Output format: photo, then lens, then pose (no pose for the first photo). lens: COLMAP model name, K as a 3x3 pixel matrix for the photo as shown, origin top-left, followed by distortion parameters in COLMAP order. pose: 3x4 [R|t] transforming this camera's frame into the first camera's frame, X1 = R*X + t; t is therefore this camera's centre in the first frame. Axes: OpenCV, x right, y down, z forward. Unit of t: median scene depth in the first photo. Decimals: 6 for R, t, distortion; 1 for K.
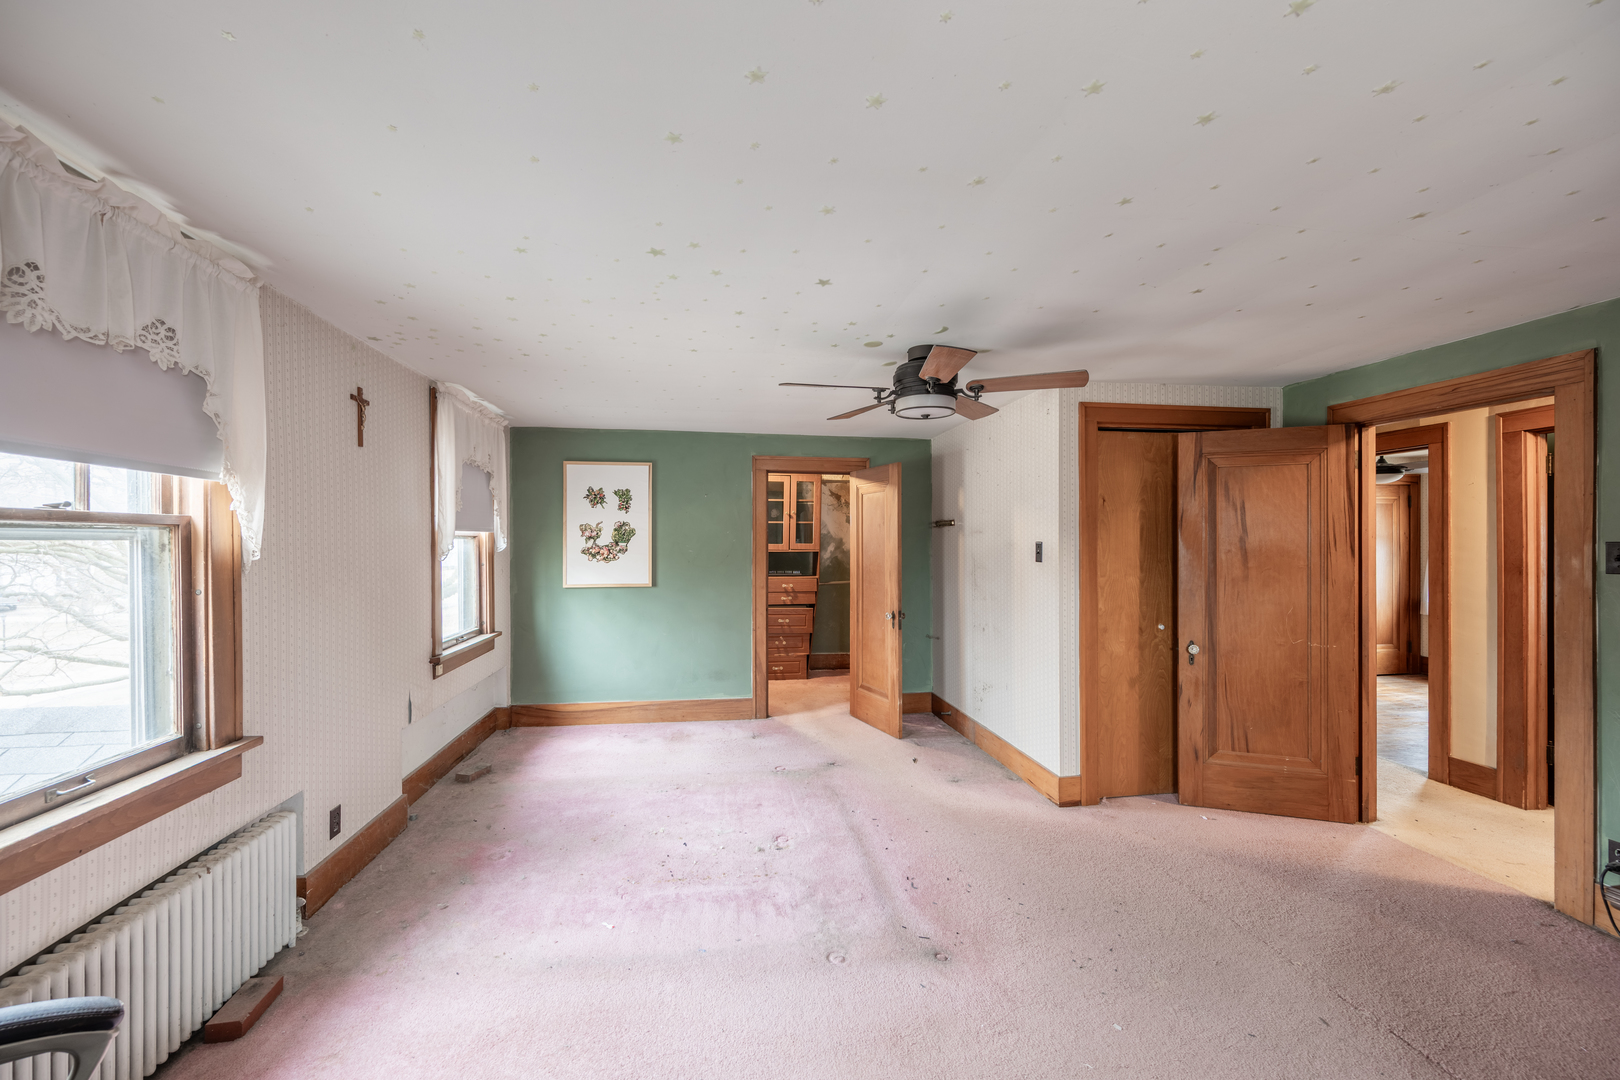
lens RADIAL K [[644.3, 0, 810.2], [0, 644.3, 540.8], [0, 0, 1]] dist [-0.002224, 0.000838]
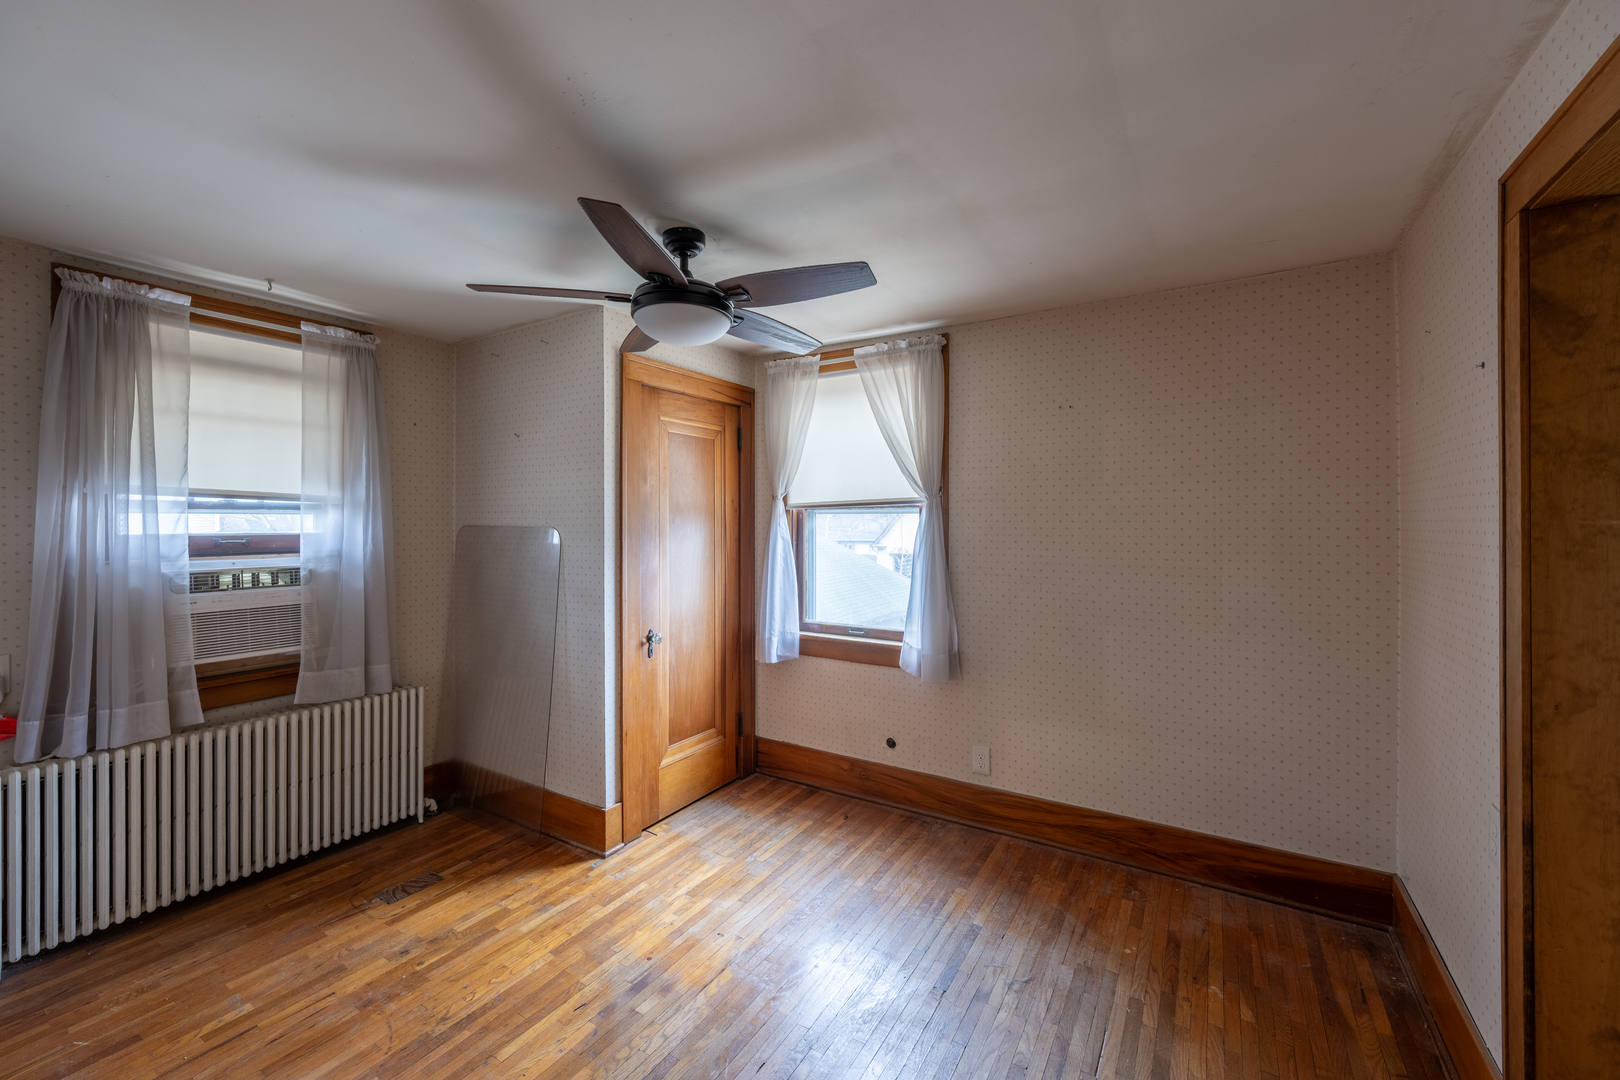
lens RADIAL K [[644.3, 0, 810.6], [0, 644.3, 528.7], [0, 0, 1]] dist [-0.002224, 0.000838]
pose [[0.652532, -0.004055, 0.757750, 0.585421], [0.003705, 0.999991, 0.002161, 0.010020], [-0.757752, 0.001398, 0.652541, 0.628685]]
